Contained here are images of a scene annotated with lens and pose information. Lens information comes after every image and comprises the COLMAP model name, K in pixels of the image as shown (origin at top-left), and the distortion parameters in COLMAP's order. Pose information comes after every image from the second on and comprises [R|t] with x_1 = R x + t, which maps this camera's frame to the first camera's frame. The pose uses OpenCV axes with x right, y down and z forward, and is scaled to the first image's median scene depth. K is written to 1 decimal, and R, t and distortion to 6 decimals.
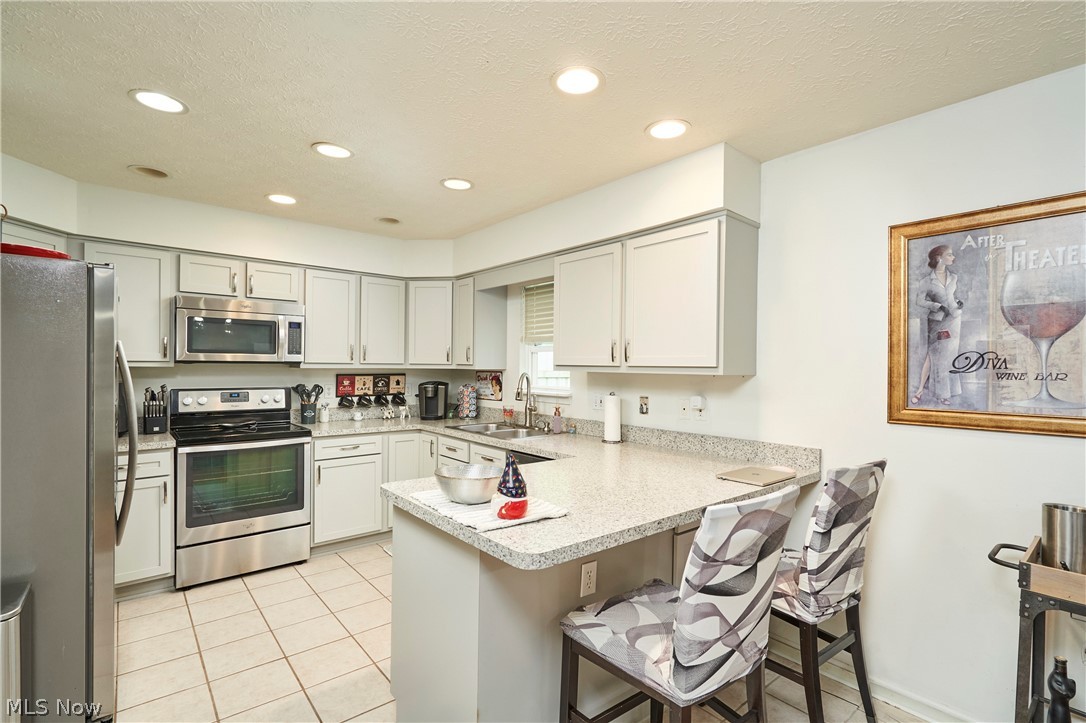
lens RADIAL K [[505.9, 0, 542.0], [0, 505.9, 365.1], [0, 0, 1]] dist [-0.001875, 0.000877]
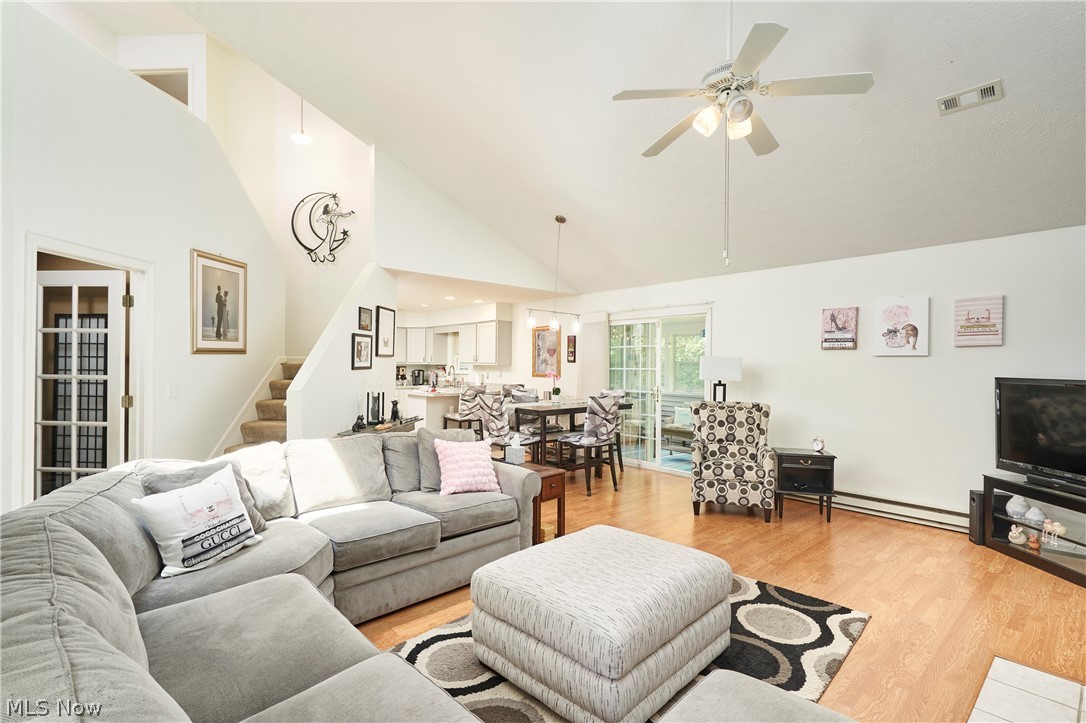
lens RADIAL K [[505.9, 0, 535.3], [0, 505.9, 361.6], [0, 0, 1]] dist [-0.001875, 0.000877]
pose [[0.999913, -0.004822, 0.012262, 0.677122], [0.004848, 0.999986, -0.002056, 0.003747], [-0.012252, 0.002116, 0.999923, -3.051428]]
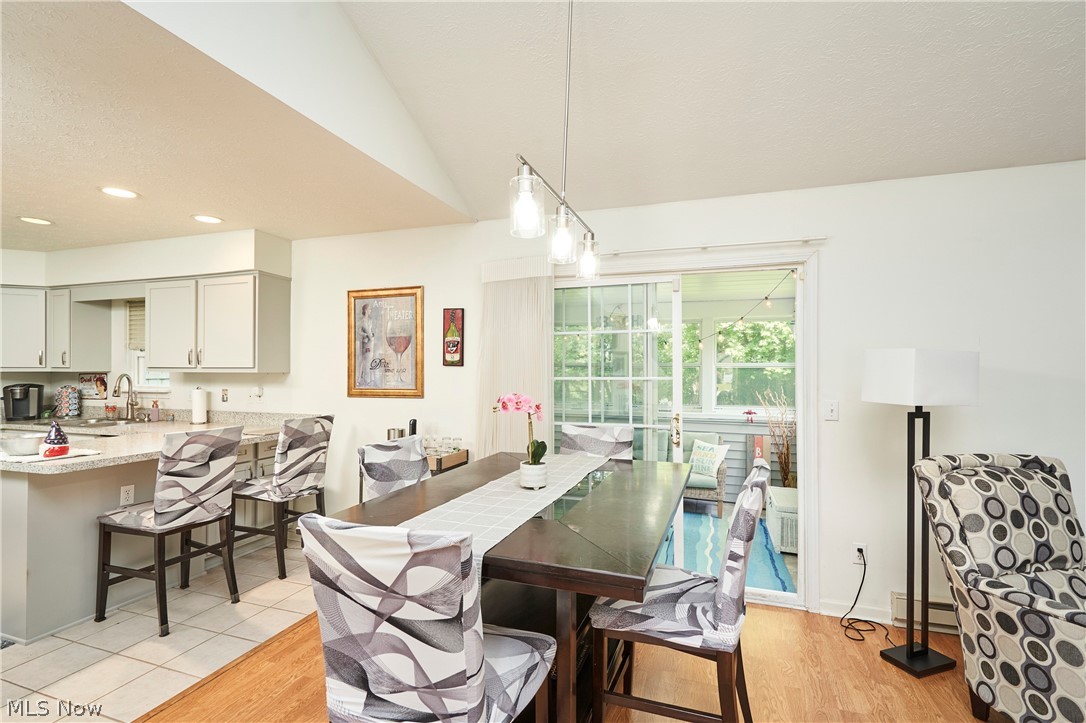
lens RADIAL K [[505.9, 0, 544.5], [0, 505.9, 365.4], [0, 0, 1]] dist [-0.001875, 0.000877]
pose [[0.852209, -0.008676, 0.523129, 0.340297], [0.008385, 0.999961, 0.002925, -0.000032], [-0.523134, 0.001893, 0.852248, -0.983452]]
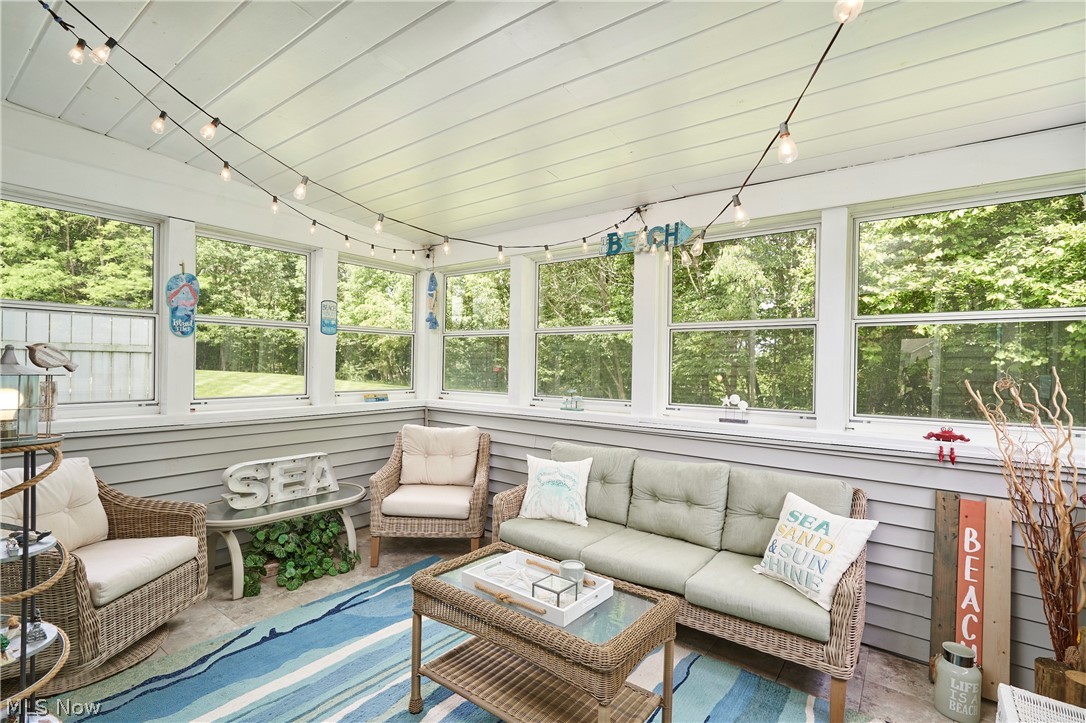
lens RADIAL K [[505.9, 0, 540.5], [0, 505.9, 367.3], [0, 0, 1]] dist [-0.001875, 0.000877]
pose [[0.973077, -0.001758, 0.230474, 0.666150], [-0.000128, 0.999967, 0.008167, 0.029909], [-0.230481, -0.007977, 0.973044, -0.753990]]
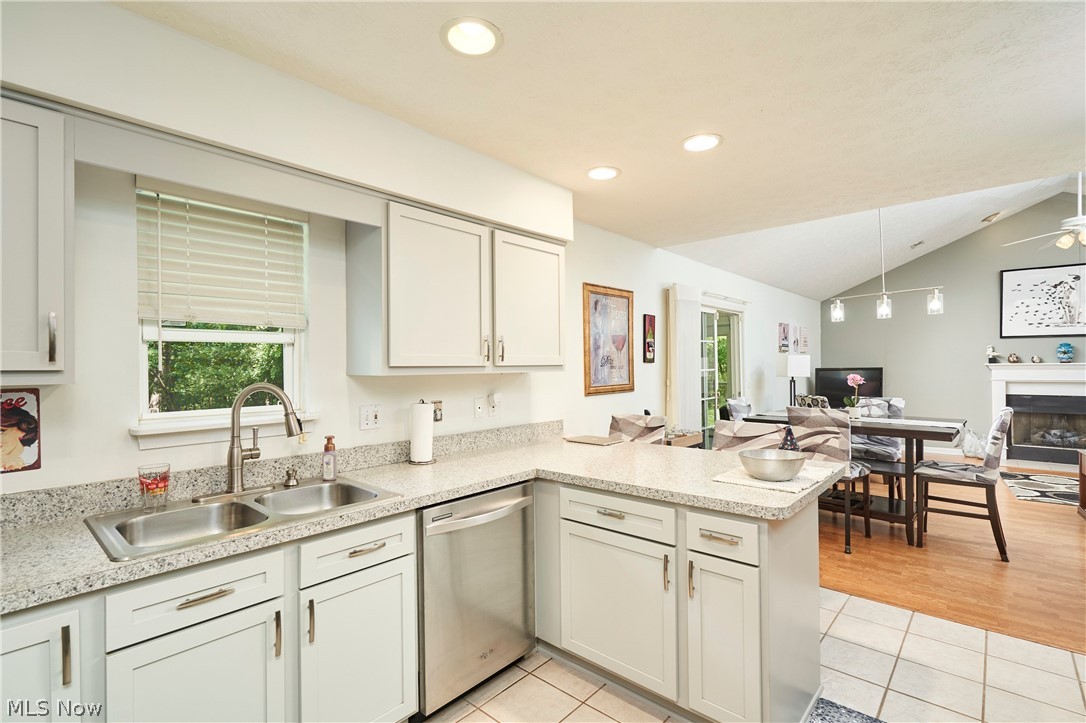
lens RADIAL K [[505.9, 0, 541.7], [0, 505.9, 366.5], [0, 0, 1]] dist [-0.001875, 0.000877]
pose [[-0.147283, -0.012573, 0.989014, -1.035802], [0.007741, 0.999874, 0.013864, -0.012527], [-0.989064, 0.009698, -0.147168, 1.440790]]
